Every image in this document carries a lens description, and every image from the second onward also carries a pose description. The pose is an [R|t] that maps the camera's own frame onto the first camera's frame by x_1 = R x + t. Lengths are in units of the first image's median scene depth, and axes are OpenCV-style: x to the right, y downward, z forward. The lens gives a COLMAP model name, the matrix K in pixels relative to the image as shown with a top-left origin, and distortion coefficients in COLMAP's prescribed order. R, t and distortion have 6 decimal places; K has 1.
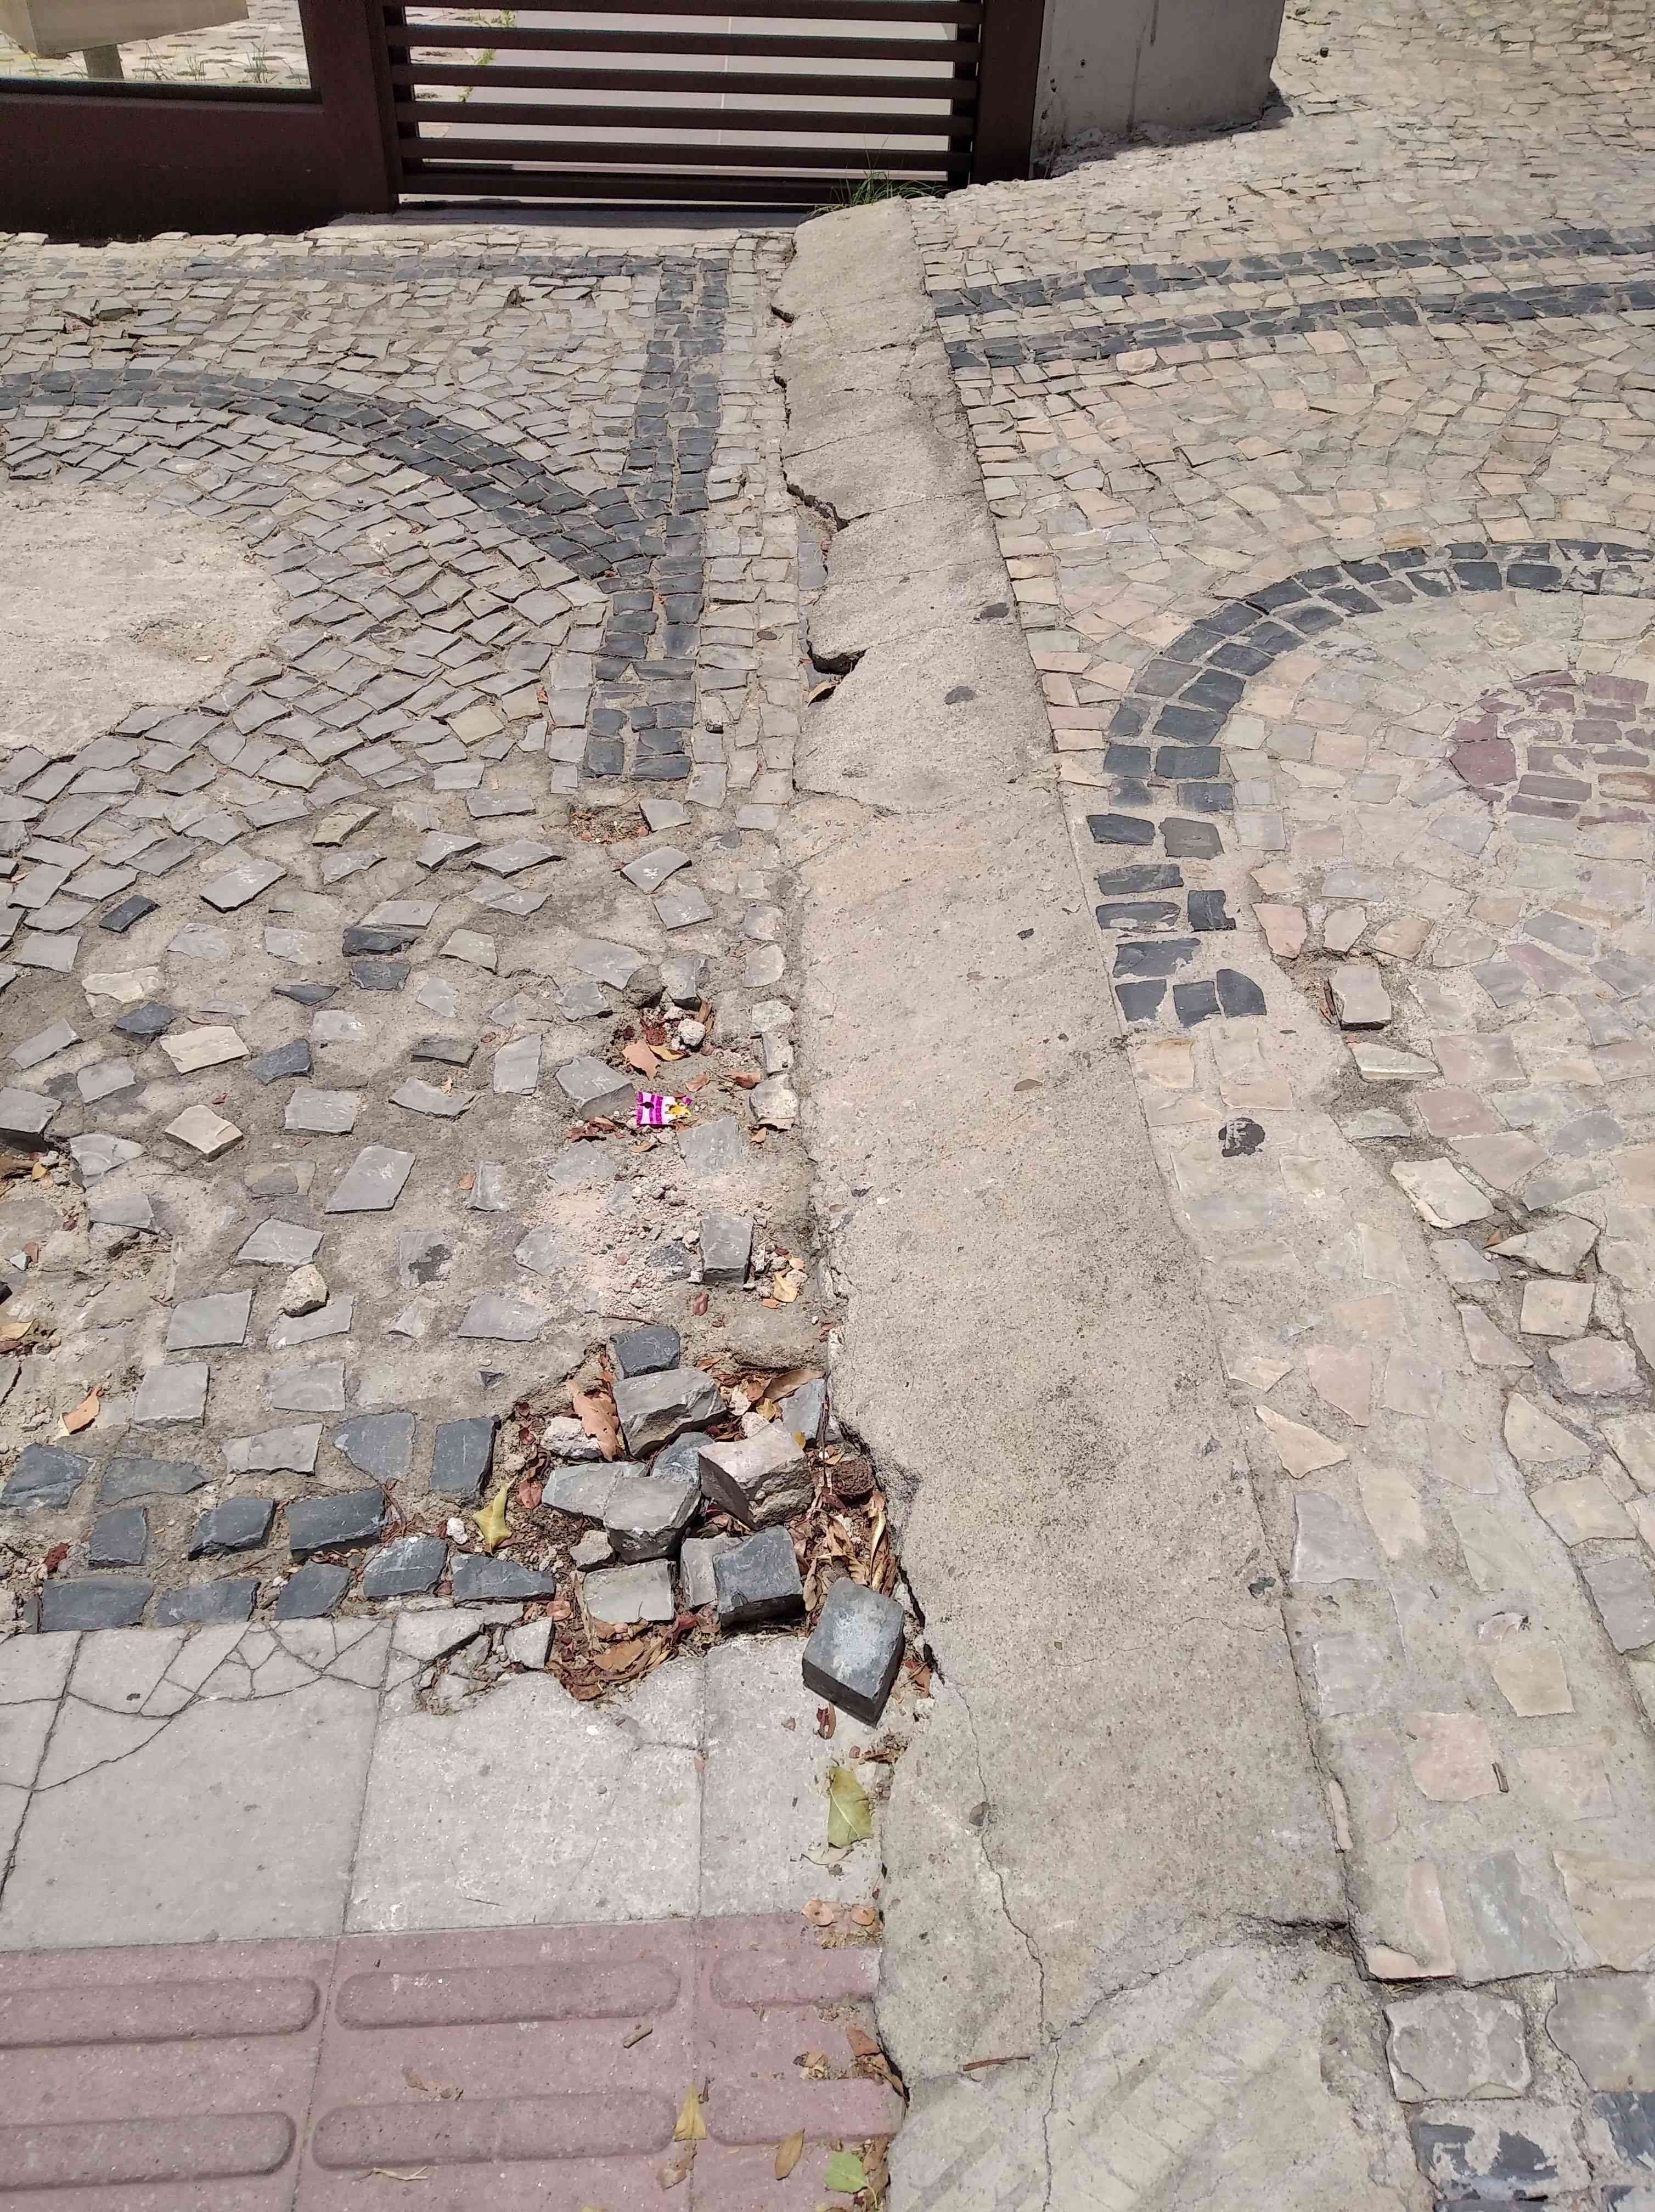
lens RADIAL K [[1699.1, 0, 837.6], [0, 1699.1, 1130.1], [0, 0, 1]] dist [0.106980, -0.241247]
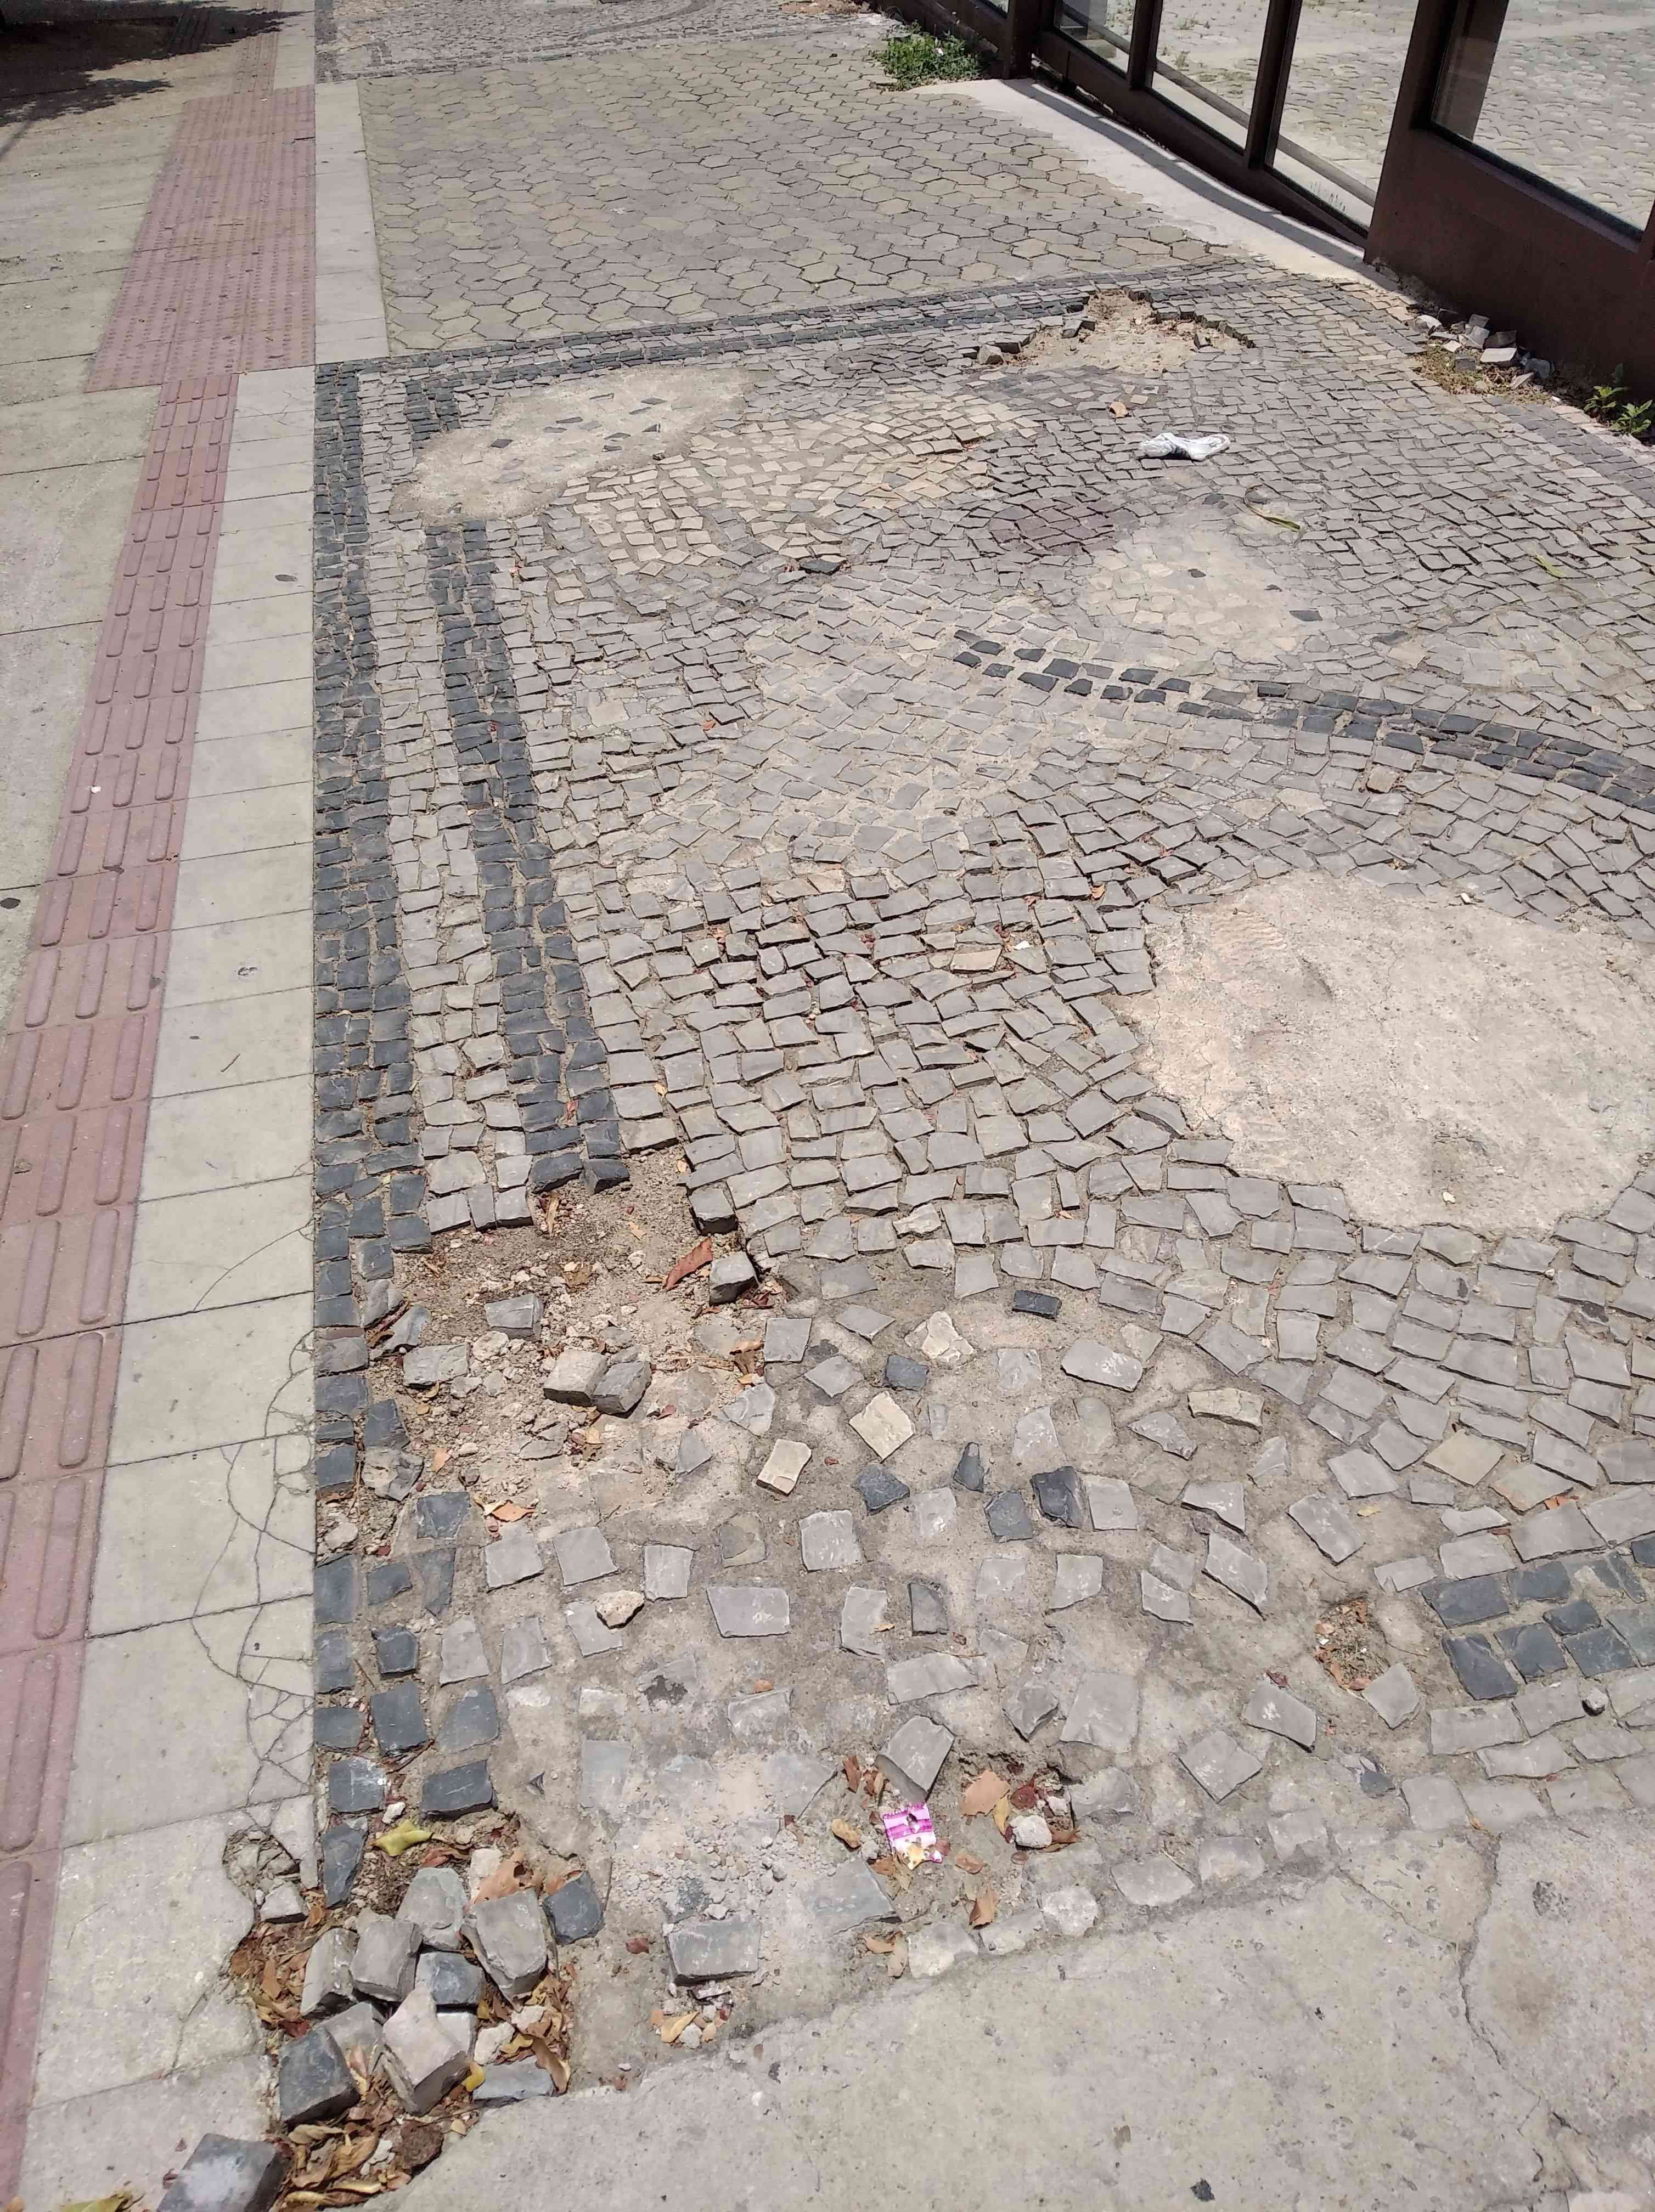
lens RADIAL K [[1630.7, 0, 830.6], [0, 1630.7, 1178.0], [0, 0, 1]] dist [0.063952, -0.105729]
pose [[0.191400, 0.677826, -0.709872, 0.269927], [-0.660302, 0.624035, 0.417829, -0.548967], [0.726200, 0.388757, 0.567010, 0.273597]]
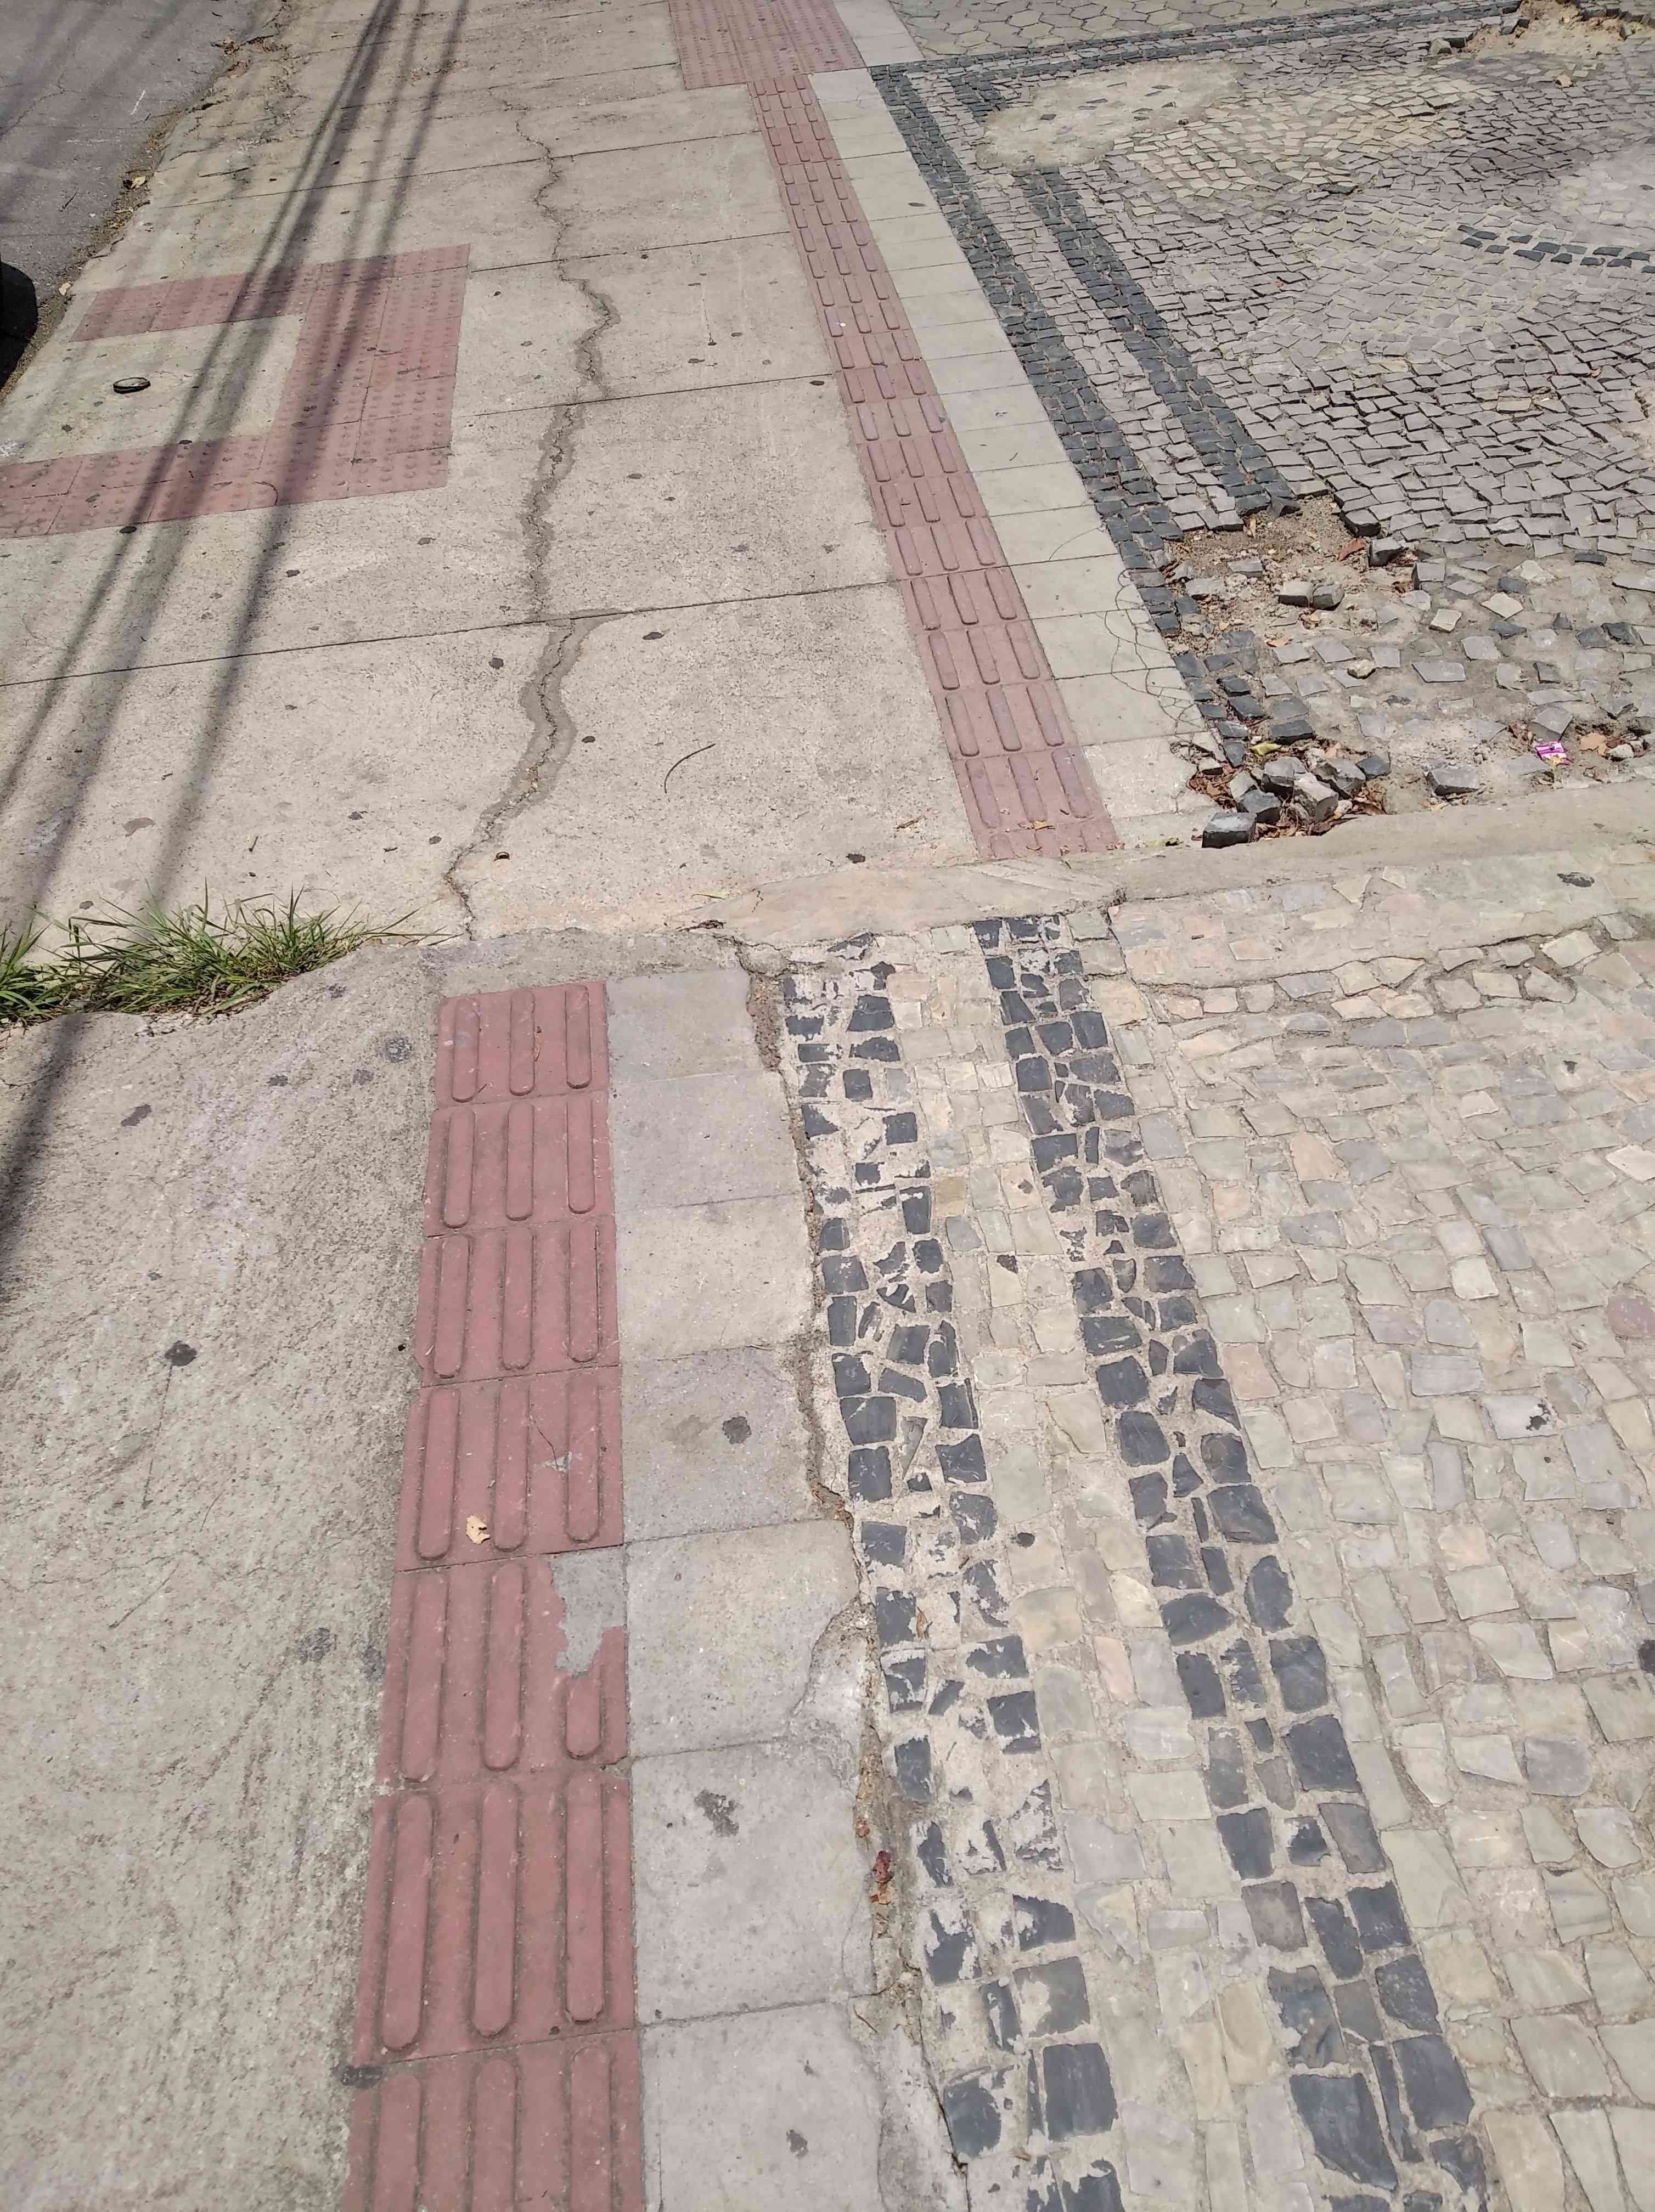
lens RADIAL K [[1694.1, 0, 827.5], [0, 1694.1, 1106.0], [0, 0, 1]] dist [0.049495, -0.047843]
pose [[0.076622, 0.709708, -0.700317, 1.207417], [-0.644072, 0.571402, 0.508597, -0.199177], [0.761118, 0.412085, 0.500885, -0.265804]]
